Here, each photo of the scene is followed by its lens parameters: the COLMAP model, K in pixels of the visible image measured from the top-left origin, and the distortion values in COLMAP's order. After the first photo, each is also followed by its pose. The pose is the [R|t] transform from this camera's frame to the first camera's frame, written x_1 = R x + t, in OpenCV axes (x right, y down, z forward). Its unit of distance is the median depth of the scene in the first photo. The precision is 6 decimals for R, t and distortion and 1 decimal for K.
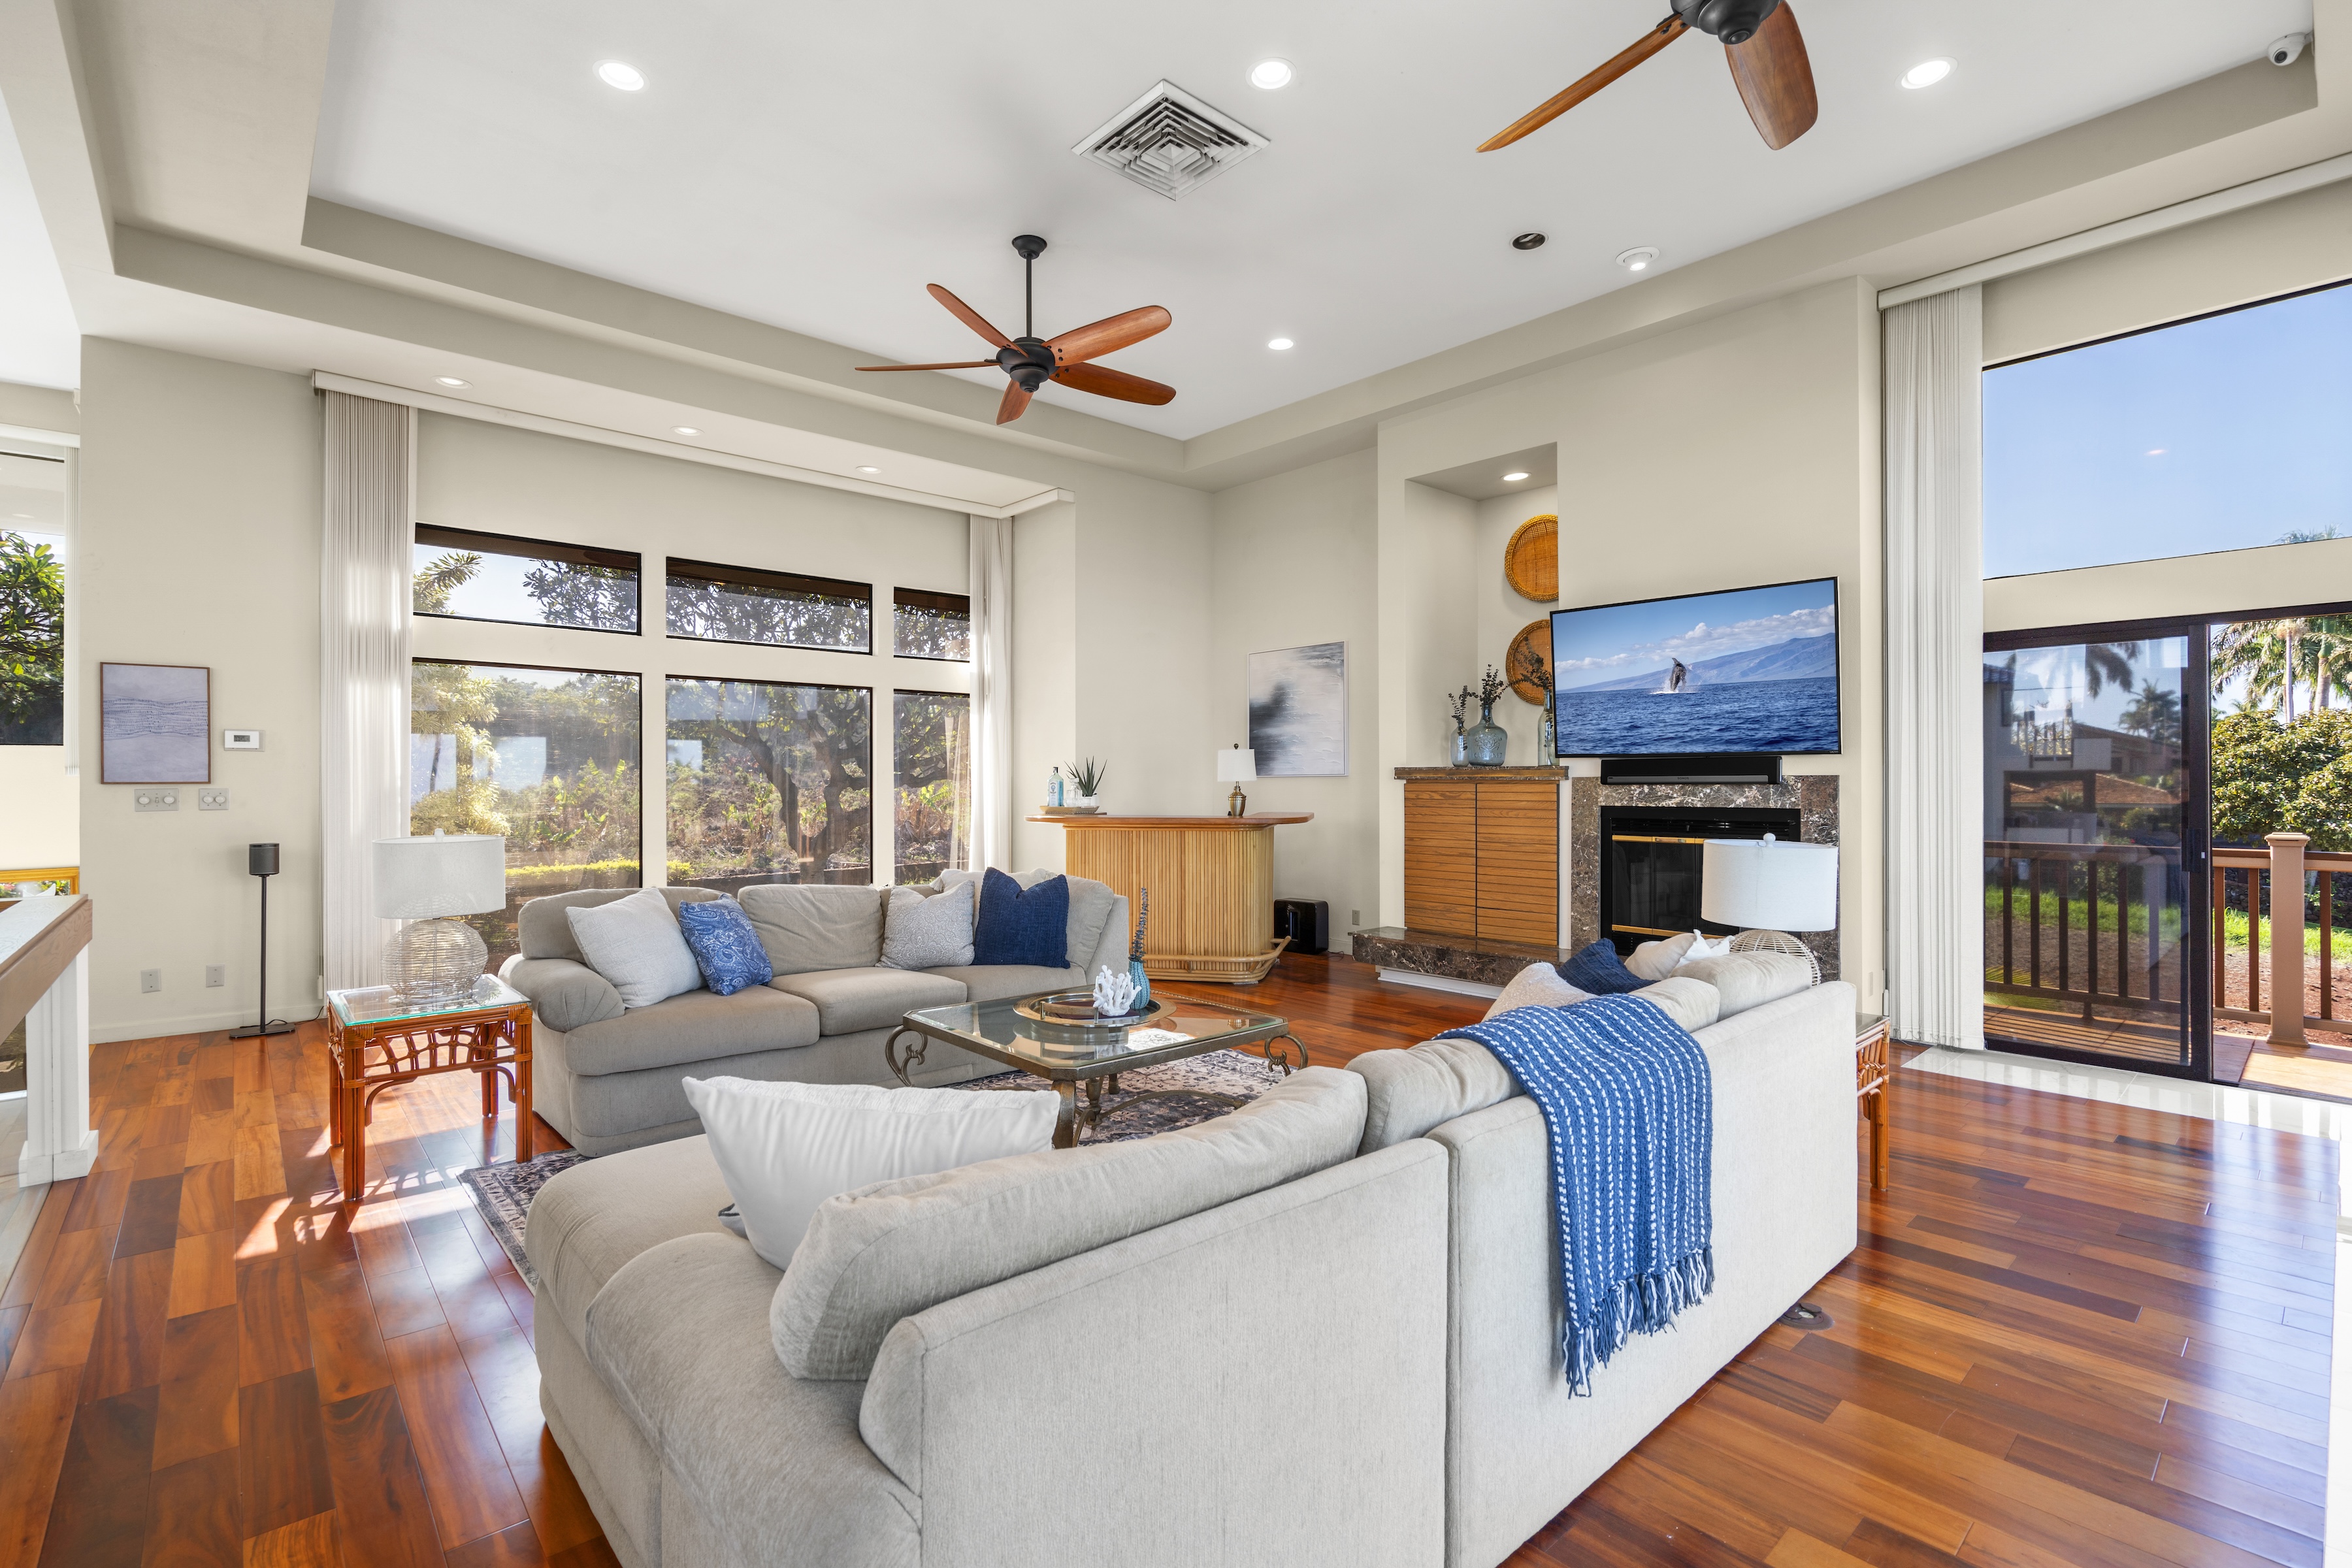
lens RADIAL K [[1060.9, 0, 1173.0], [0, 1060.9, 774.0], [0, 0, 1]] dist [-0.007130, 0.000163]
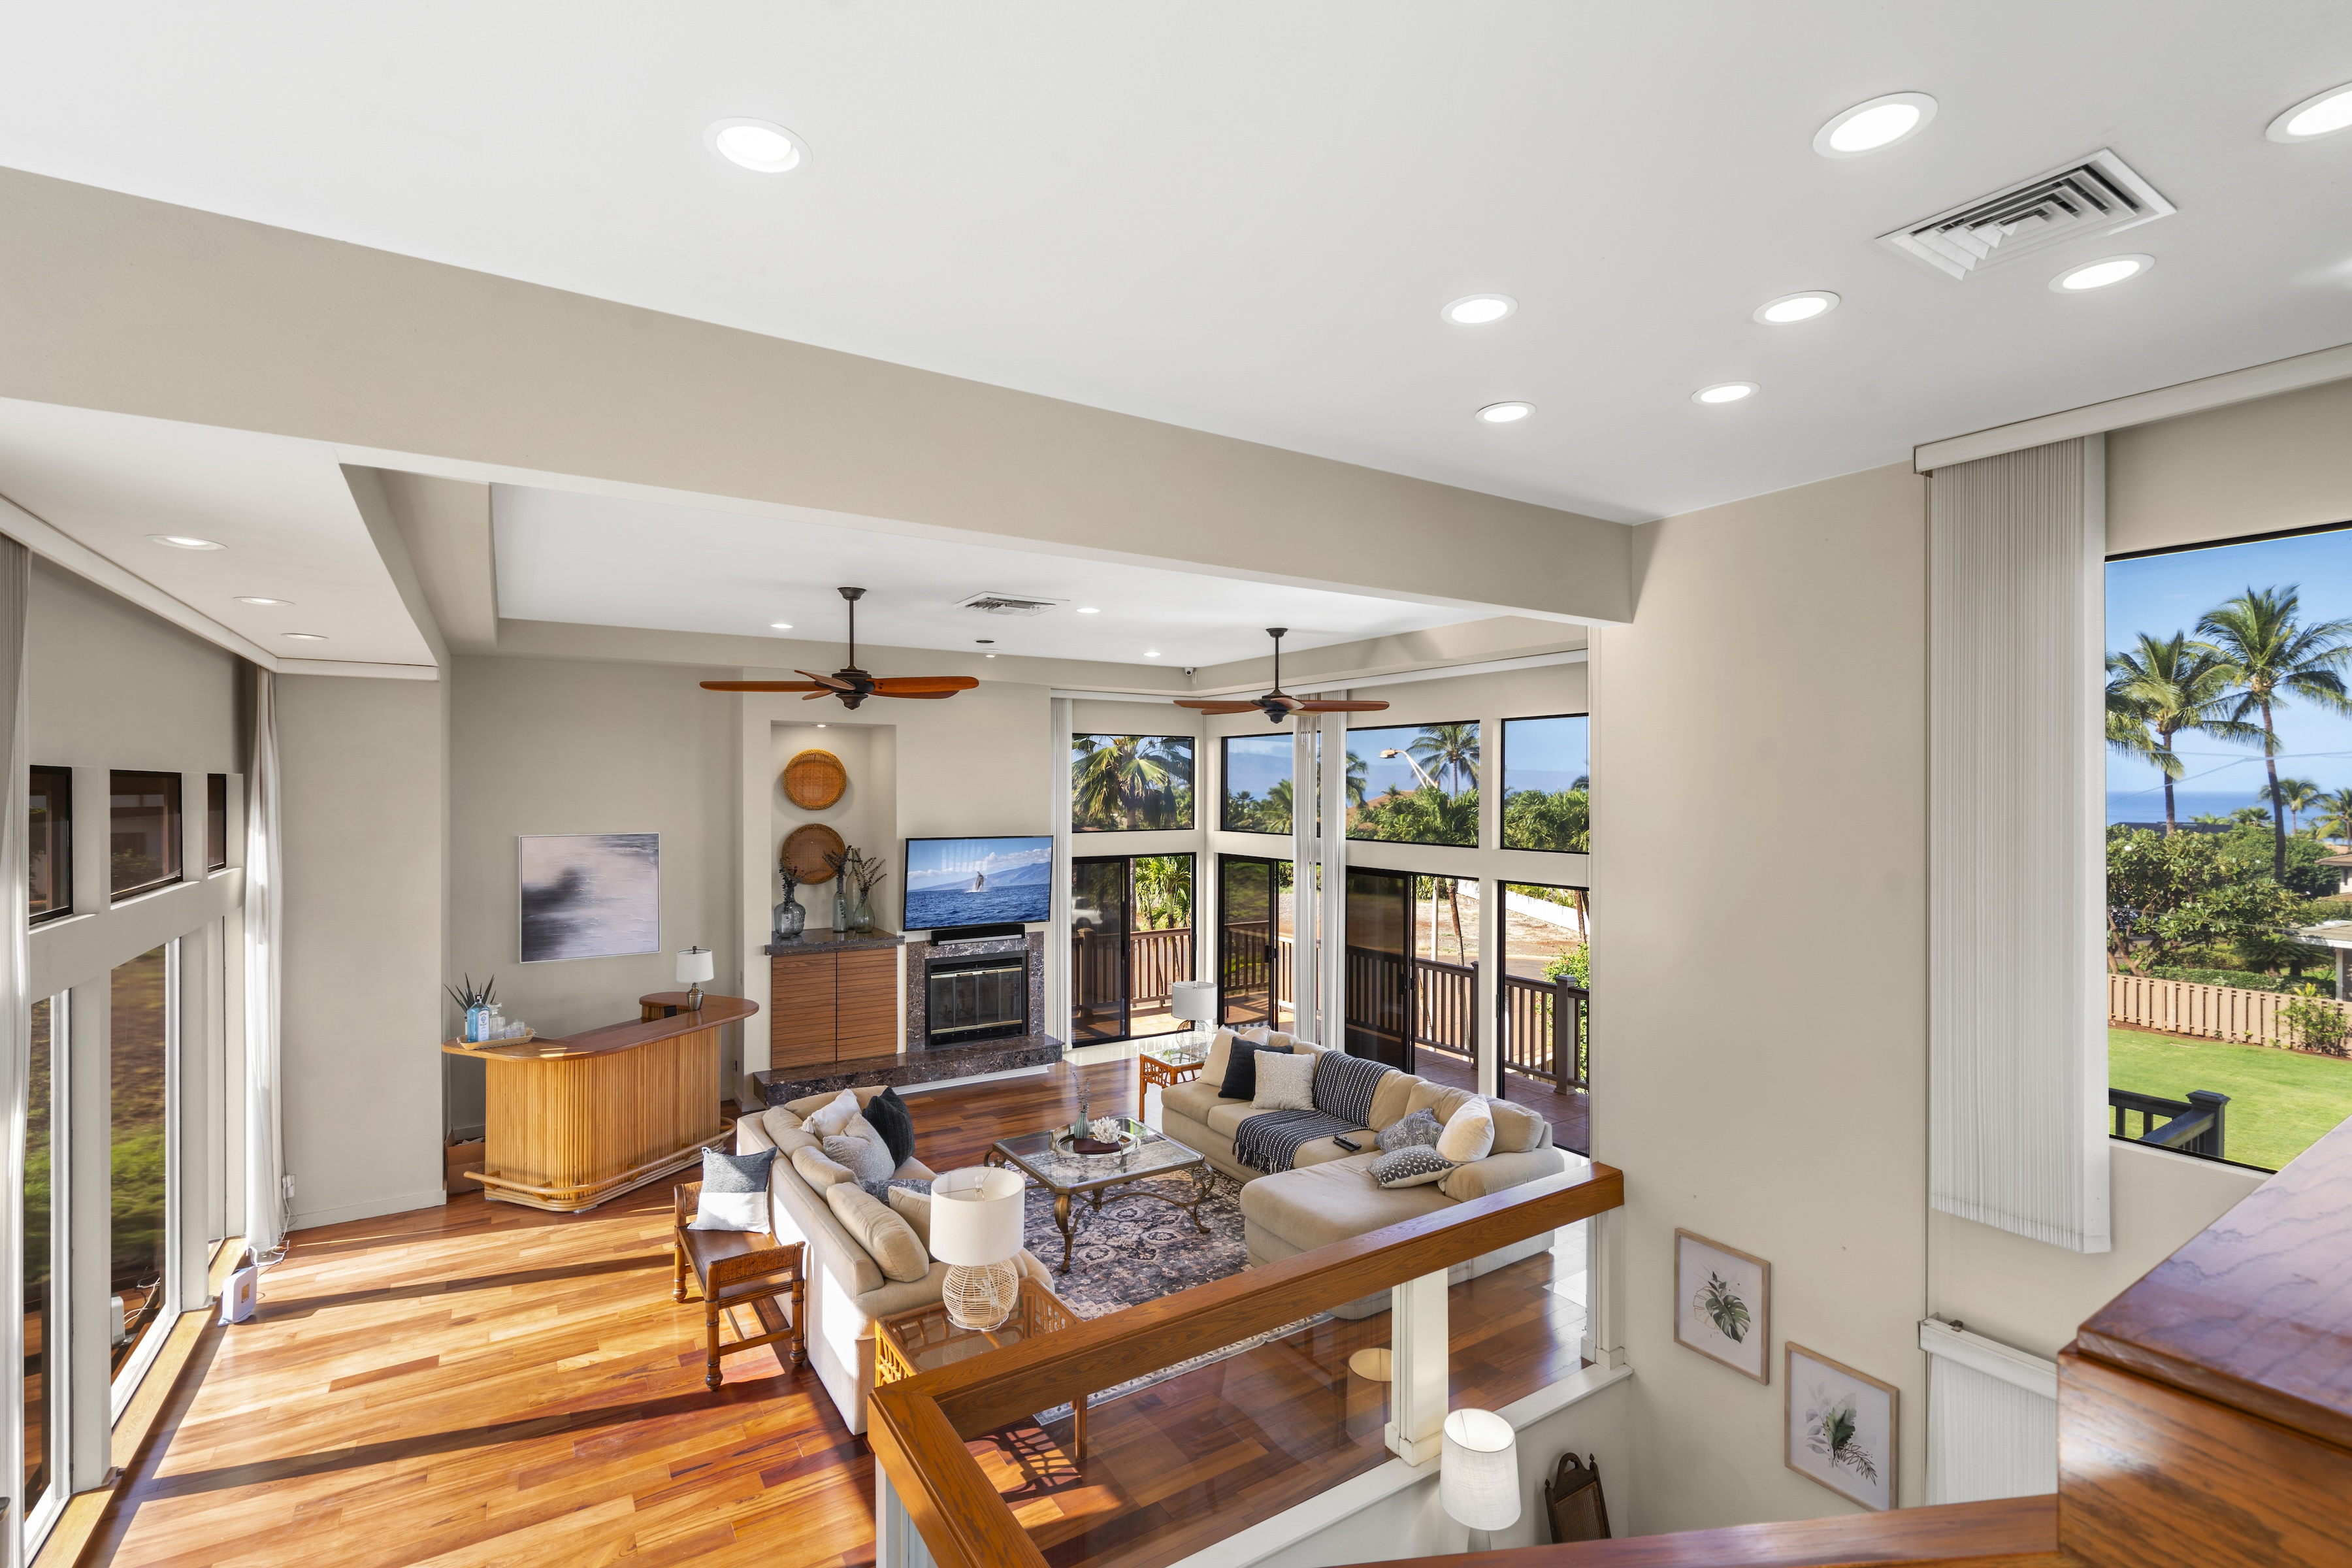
lens RADIAL K [[1060.9, 0, 1154.0], [0, 1060.9, 777.1], [0, 0, 1]] dist [-0.007130, 0.000163]
pose [[0.172491, 0.008214, 0.984977, -1.133301], [-0.007370, 0.999948, -0.007048, -0.238447], [-0.984984, -0.006043, 0.172543, 0.375931]]
